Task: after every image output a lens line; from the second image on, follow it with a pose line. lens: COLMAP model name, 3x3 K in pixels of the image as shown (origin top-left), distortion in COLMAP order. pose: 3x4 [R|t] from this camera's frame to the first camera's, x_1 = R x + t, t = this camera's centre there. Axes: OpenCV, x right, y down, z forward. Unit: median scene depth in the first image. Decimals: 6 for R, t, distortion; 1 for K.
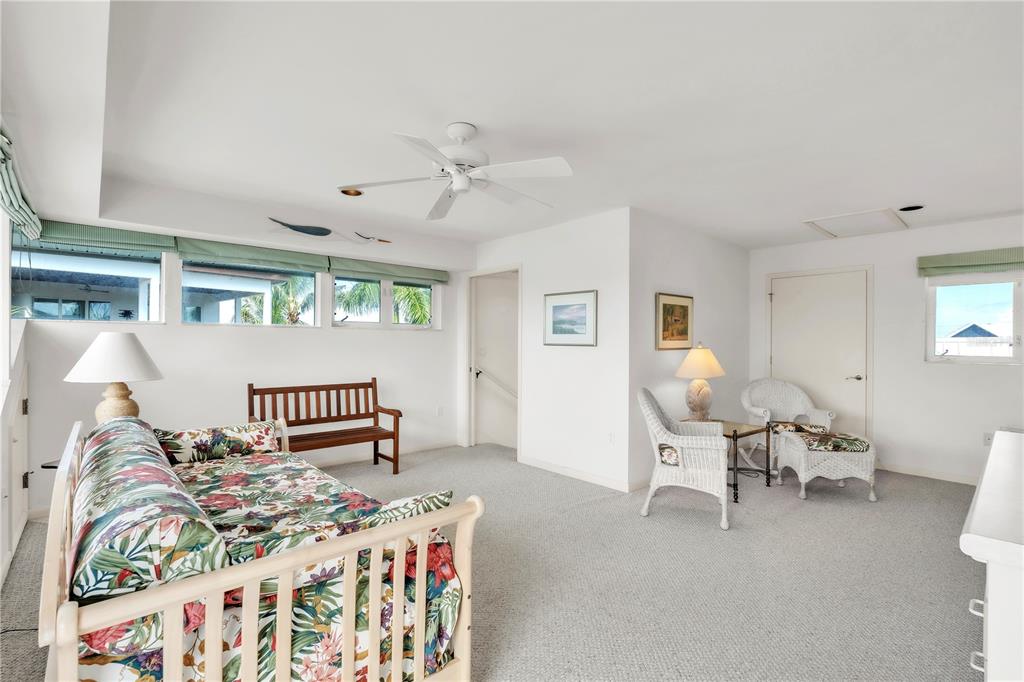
lens RADIAL K [[461.2, 0, 512.5], [0, 461.2, 345.0], [0, 0, 1]] dist [-0.002532, -0.000340]
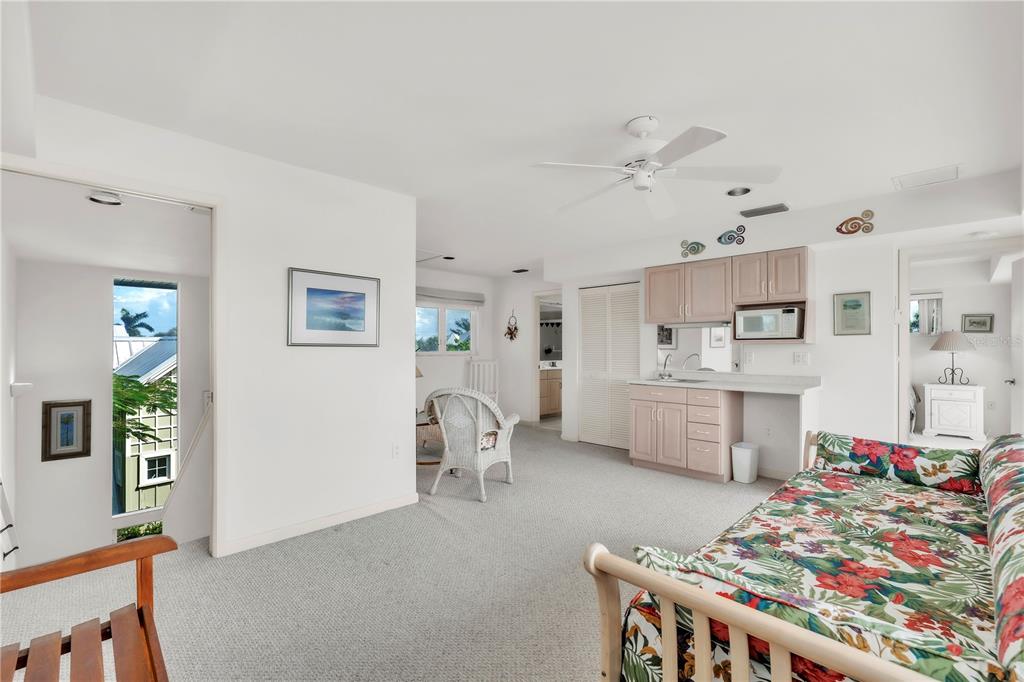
lens RADIAL K [[450.6, 0, 512.0], [0, 450.6, 341.0], [0, 0, 1]] dist [-0.001574, -0.000215]
pose [[-0.045022, 0.010434, 0.998931, -1.222943], [-0.001179, 0.999944, -0.010498, -0.000506], [-0.998985, -0.001651, -0.045008, 1.540773]]
